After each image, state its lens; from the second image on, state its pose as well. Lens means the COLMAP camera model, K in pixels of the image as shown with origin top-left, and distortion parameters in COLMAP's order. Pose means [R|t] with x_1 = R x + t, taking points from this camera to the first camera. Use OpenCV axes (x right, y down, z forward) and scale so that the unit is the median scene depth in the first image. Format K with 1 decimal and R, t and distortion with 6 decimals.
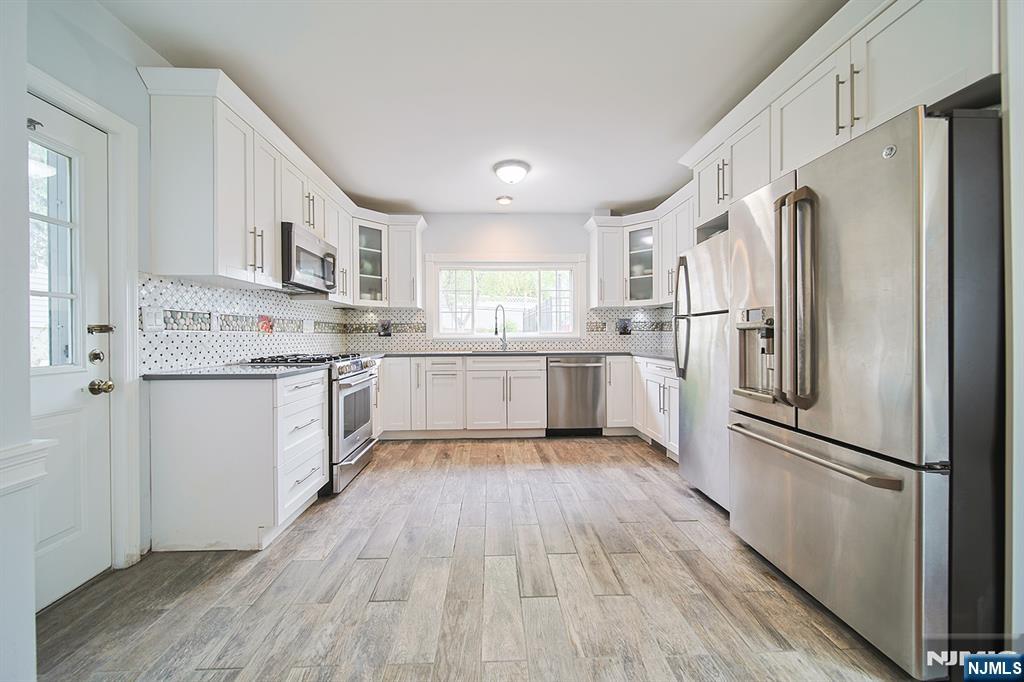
lens RADIAL K [[387.1, 0, 506.4], [0, 387.1, 339.2], [0, 0, 1]] dist [-0.003076, -0.000678]
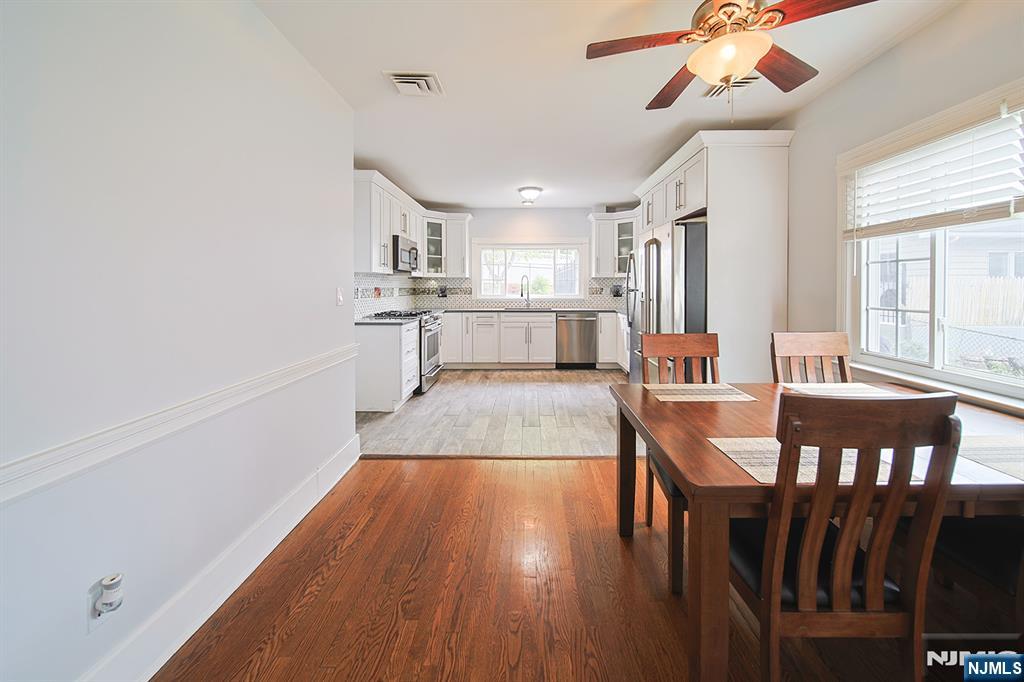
lens RADIAL K [[387.1, 0, 543.5], [0, 387.1, 296.8], [0, 0, 1]] dist [-0.003076, -0.000678]
pose [[0.999972, 0.007466, 0.000491, 0.056349], [-0.007471, 0.999899, 0.012127, -0.032717], [-0.000400, -0.012131, 0.999926, -0.447236]]
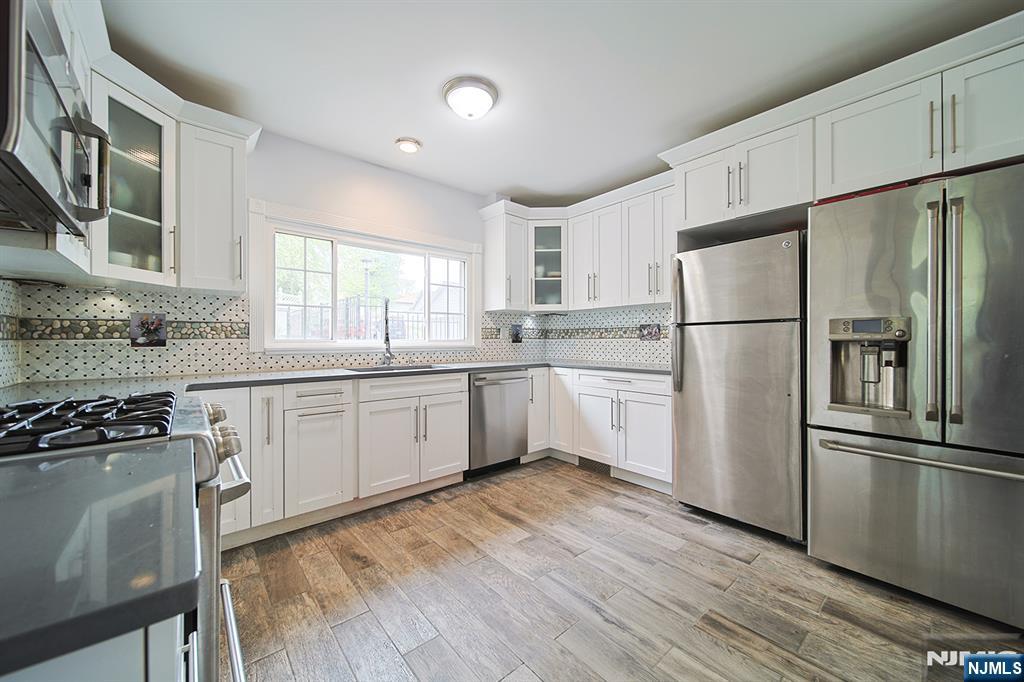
lens RADIAL K [[387.1, 0, 529.8], [0, 387.1, 341.9], [0, 0, 1]] dist [-0.003076, -0.000678]
pose [[0.783518, 0.001905, 0.621366, -0.270495], [0.003450, 0.999967, -0.007416, -0.008636], [-0.621359, 0.007954, 0.783485, 0.354662]]
